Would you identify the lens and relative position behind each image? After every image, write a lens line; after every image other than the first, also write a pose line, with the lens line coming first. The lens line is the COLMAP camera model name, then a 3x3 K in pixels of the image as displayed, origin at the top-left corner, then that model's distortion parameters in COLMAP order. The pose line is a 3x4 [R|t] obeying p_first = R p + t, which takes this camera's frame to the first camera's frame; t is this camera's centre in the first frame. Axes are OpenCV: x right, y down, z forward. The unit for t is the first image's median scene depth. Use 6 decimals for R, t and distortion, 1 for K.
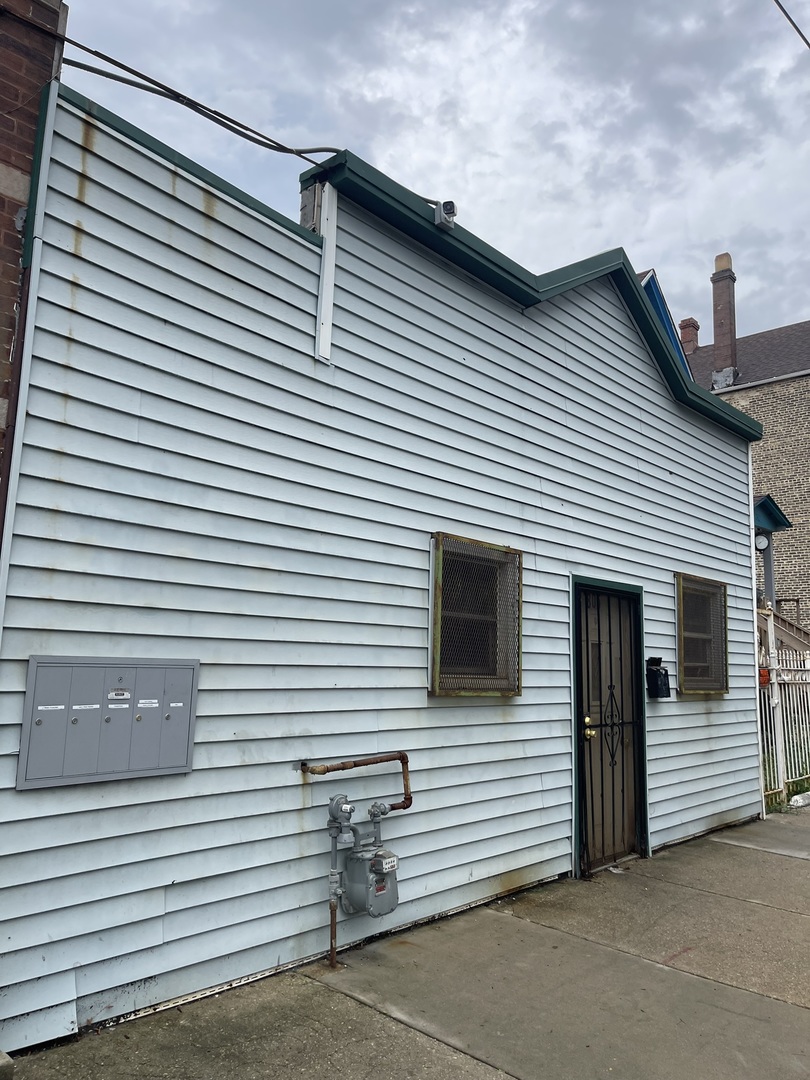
lens RADIAL K [[814.3, 0, 408.8], [0, 814.3, 548.0], [0, 0, 1]] dist [0.070967, -0.096206]
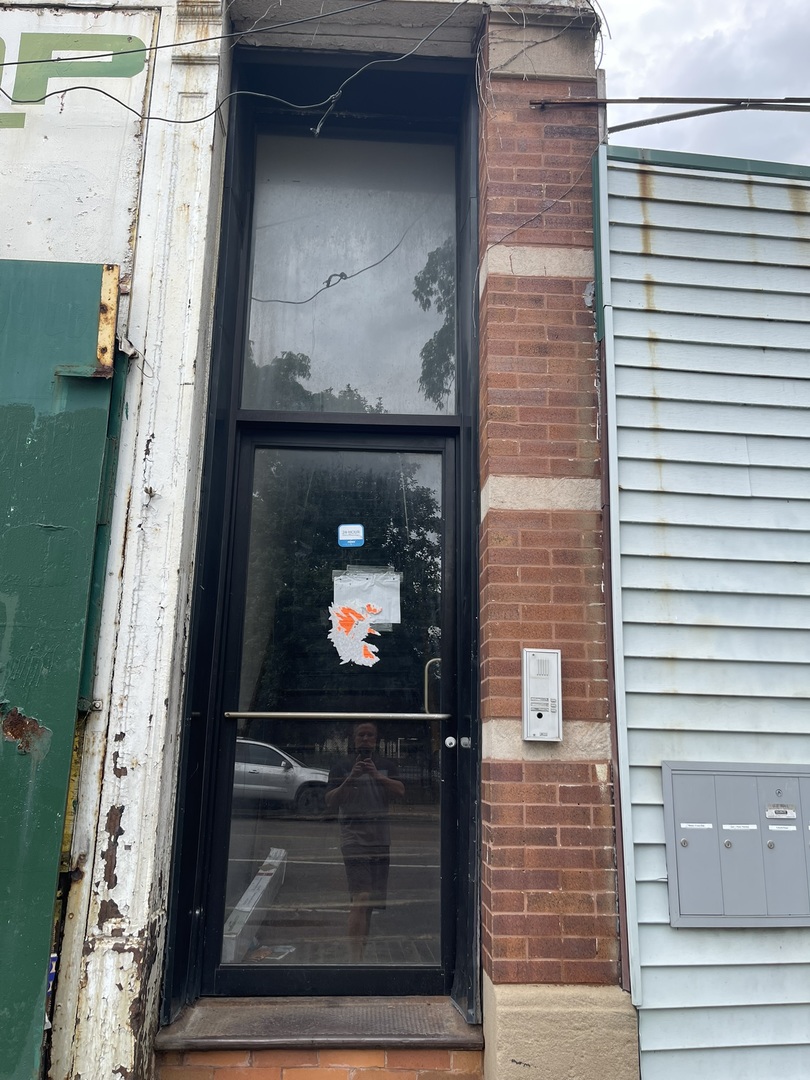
lens RADIAL K [[814.3, 0, 408.8], [0, 814.3, 548.0], [0, 0, 1]] dist [0.070967, -0.096206]
pose [[0.705775, -0.182943, -0.684408, -0.019116], [0.097766, 0.981990, -0.161669, 0.023853], [0.701658, 0.047190, 0.710950, 0.185571]]
